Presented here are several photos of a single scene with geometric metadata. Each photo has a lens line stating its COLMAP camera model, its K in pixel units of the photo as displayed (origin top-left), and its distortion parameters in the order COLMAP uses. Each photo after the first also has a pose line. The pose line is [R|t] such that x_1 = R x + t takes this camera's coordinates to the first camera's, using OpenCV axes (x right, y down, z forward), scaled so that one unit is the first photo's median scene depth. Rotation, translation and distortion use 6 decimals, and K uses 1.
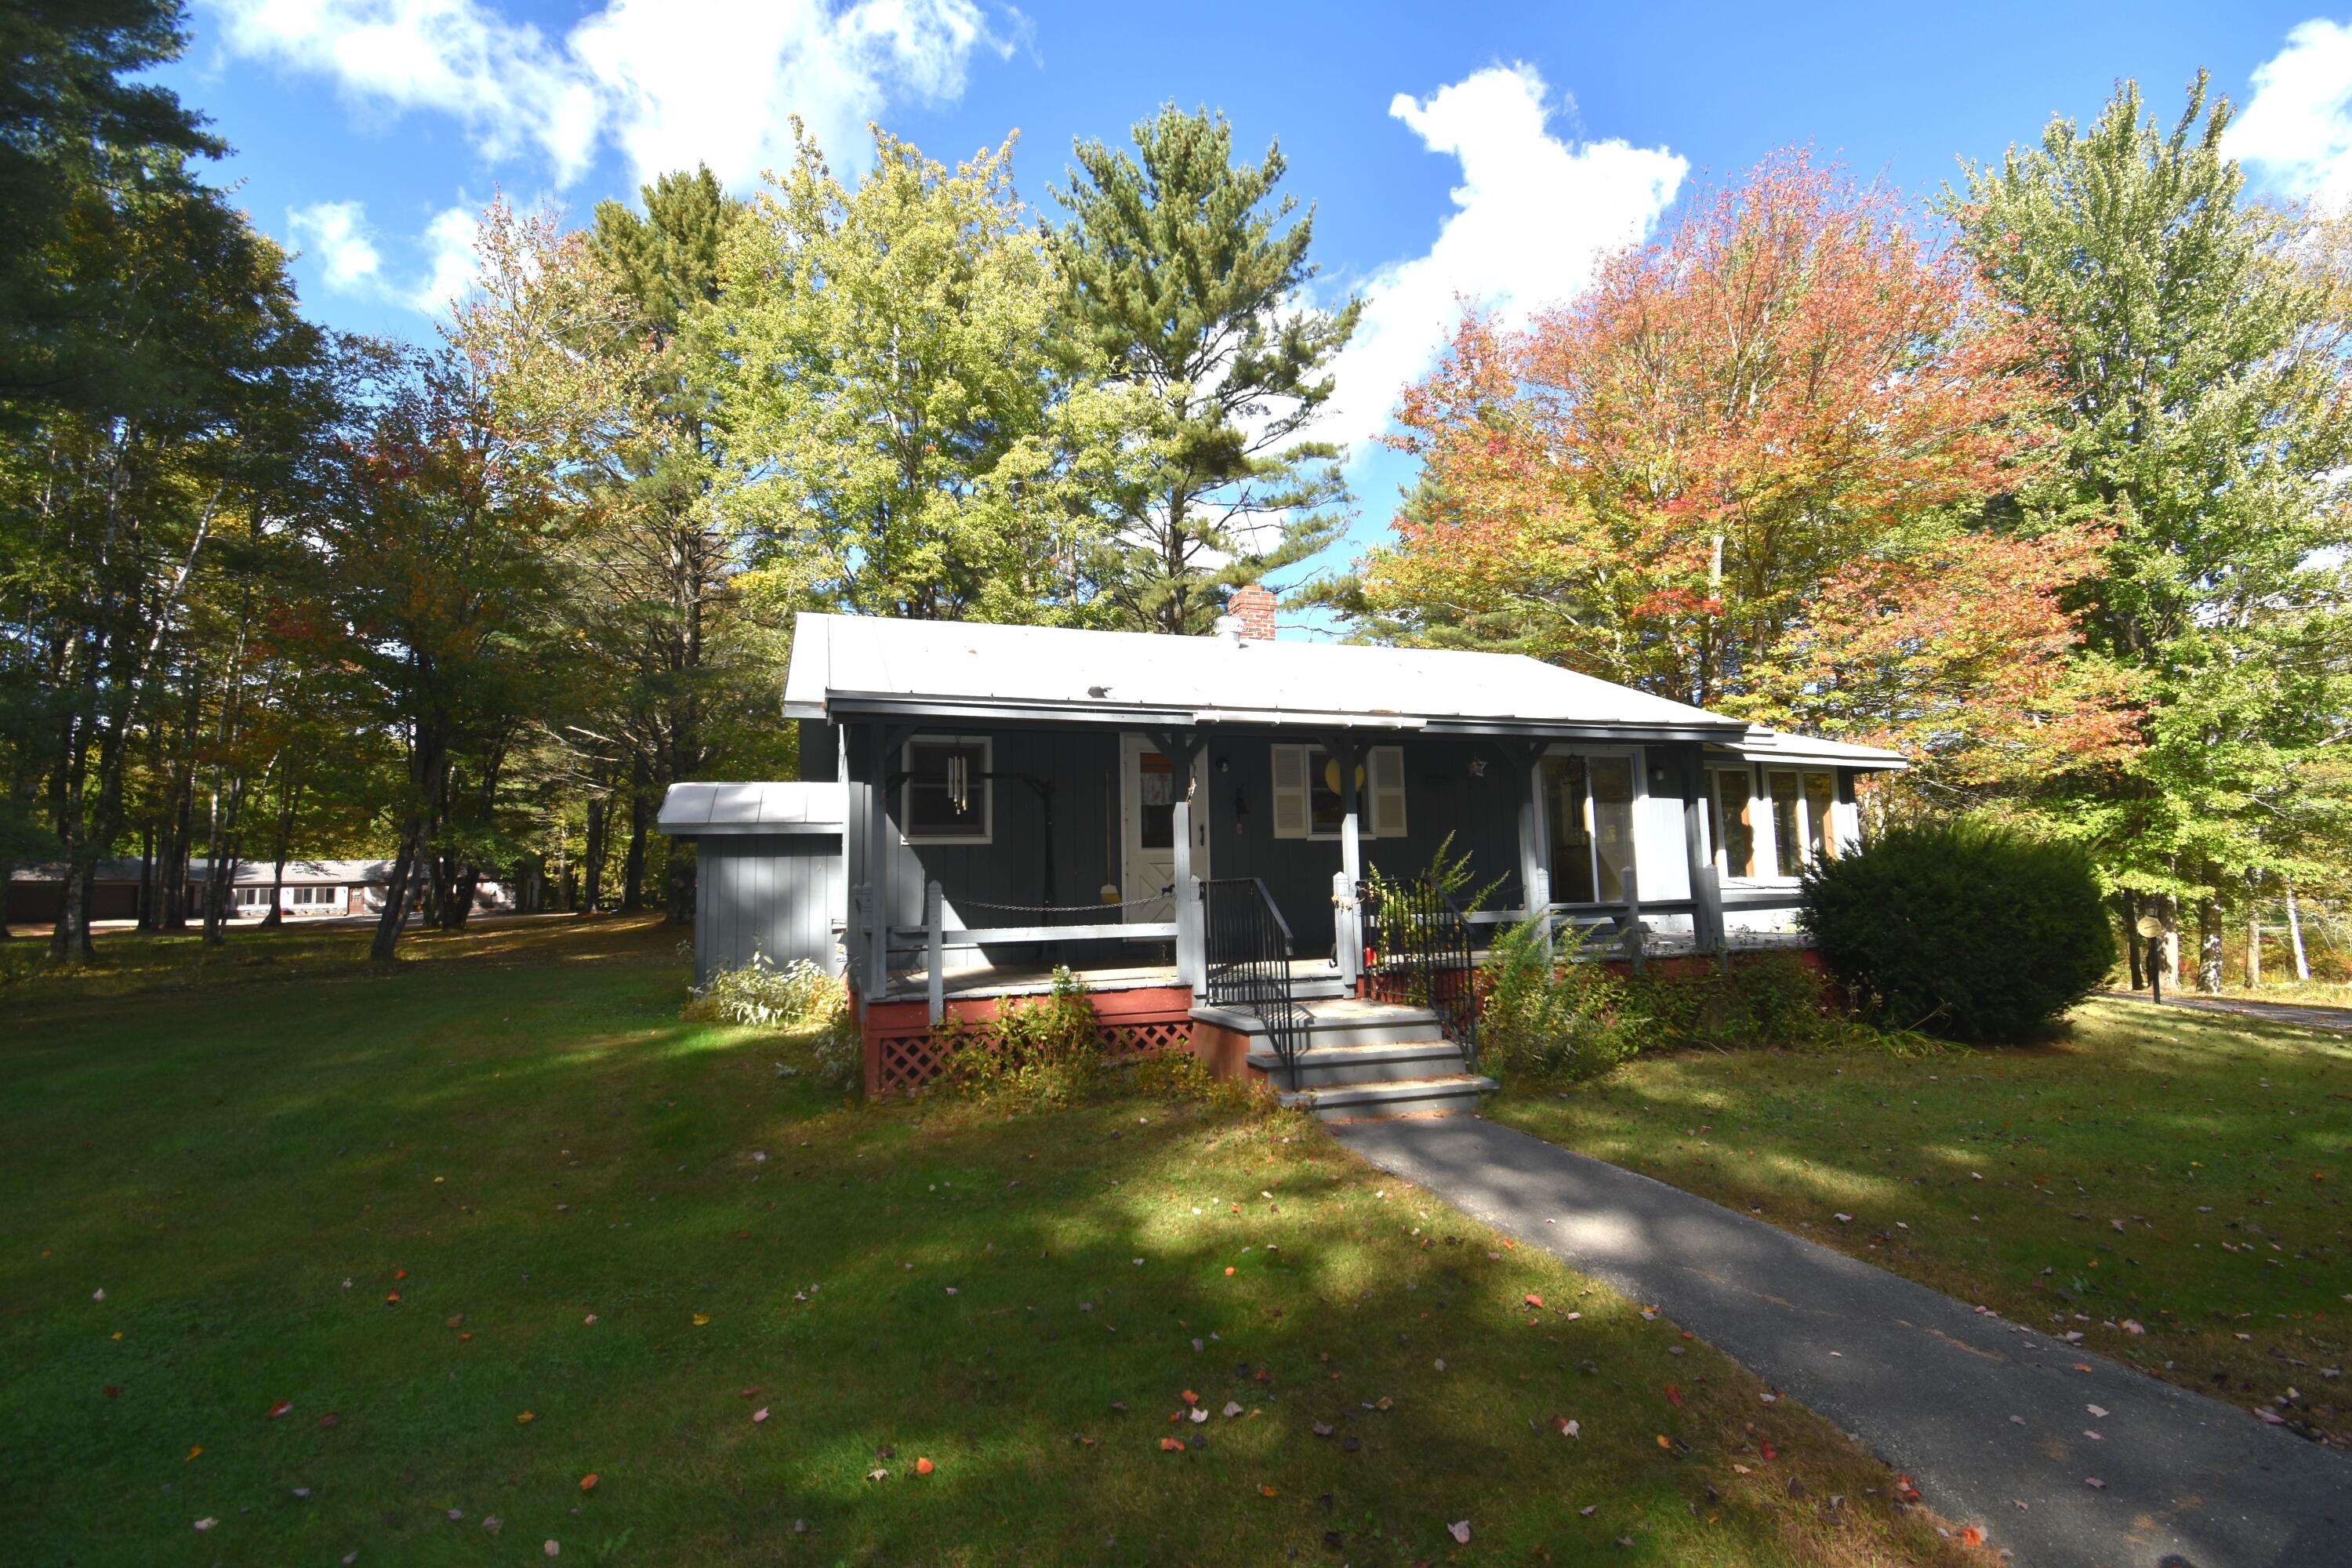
lens RADIAL K [[1002.9, 0, 1176.0], [0, 1002.9, 784.0], [0, 0, 1]] dist [0.000715, -0.016412]
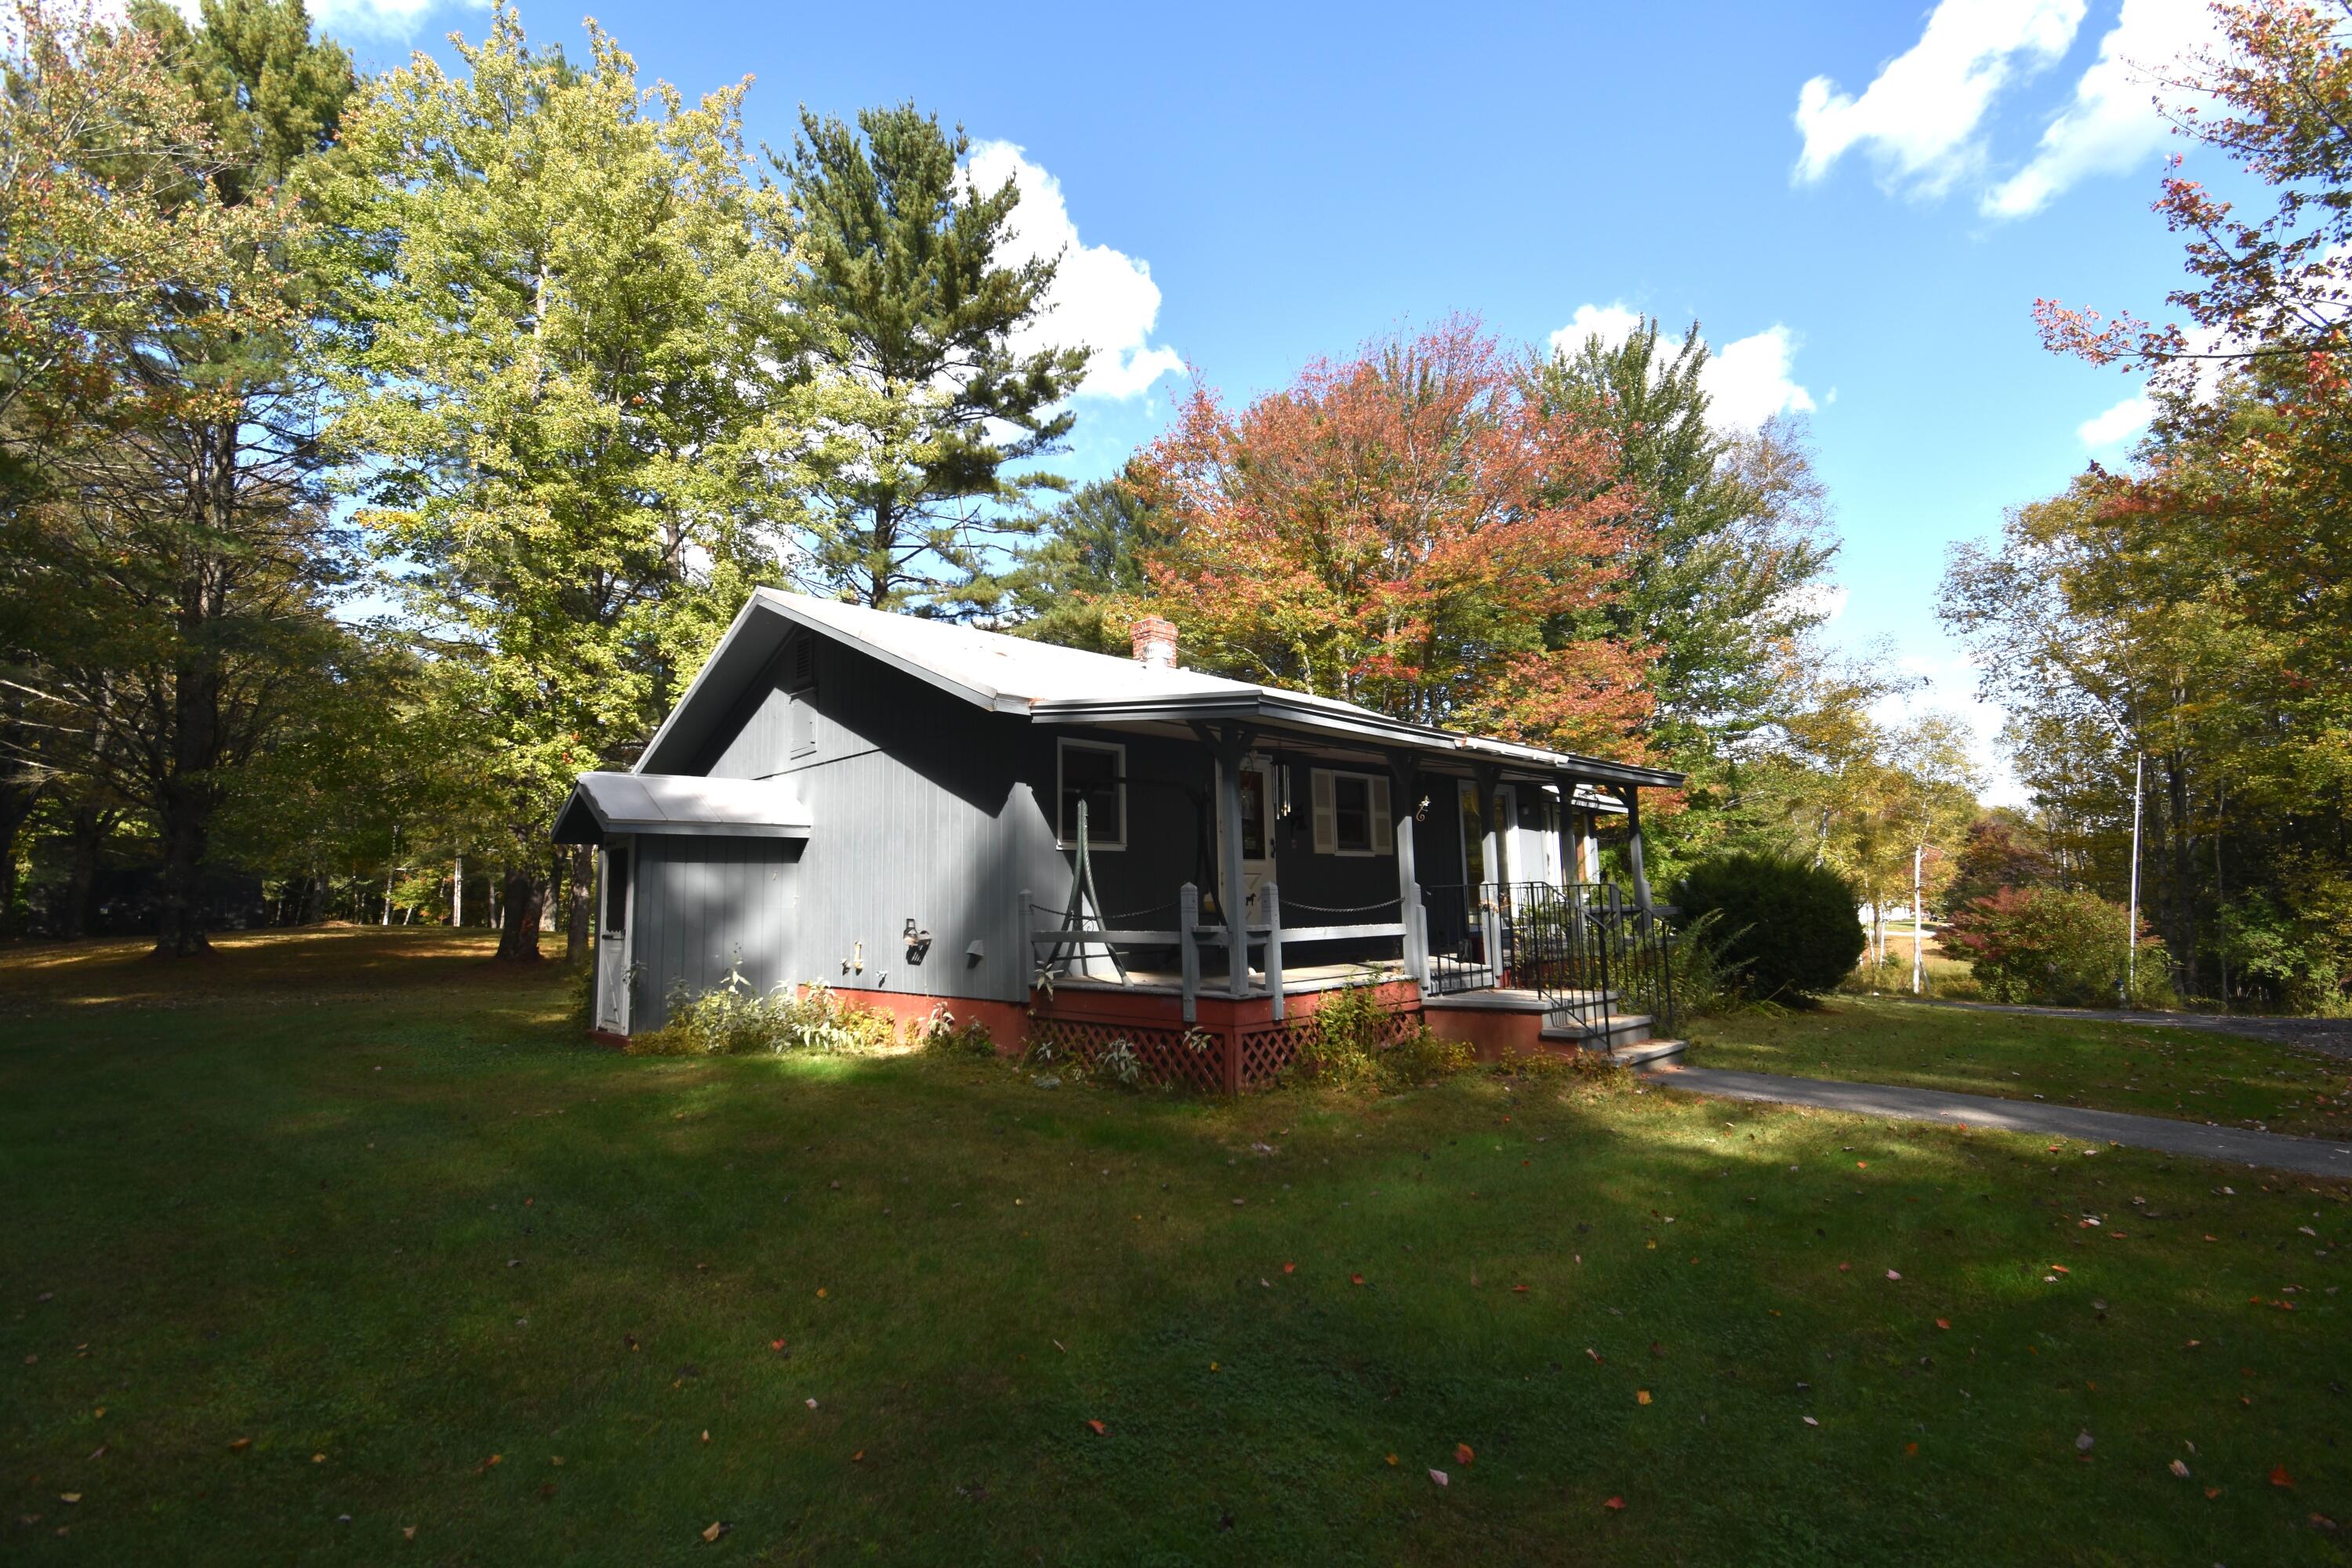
lens RADIAL K [[1002.9, 0, 1176.0], [0, 1002.9, 784.0], [0, 0, 1]] dist [0.000715, -0.016412]
pose [[0.903593, 0.053997, 0.424976, -0.184622], [-0.043162, 0.998452, -0.035090, 0.008327], [-0.426213, 0.013364, 0.904524, 0.021369]]
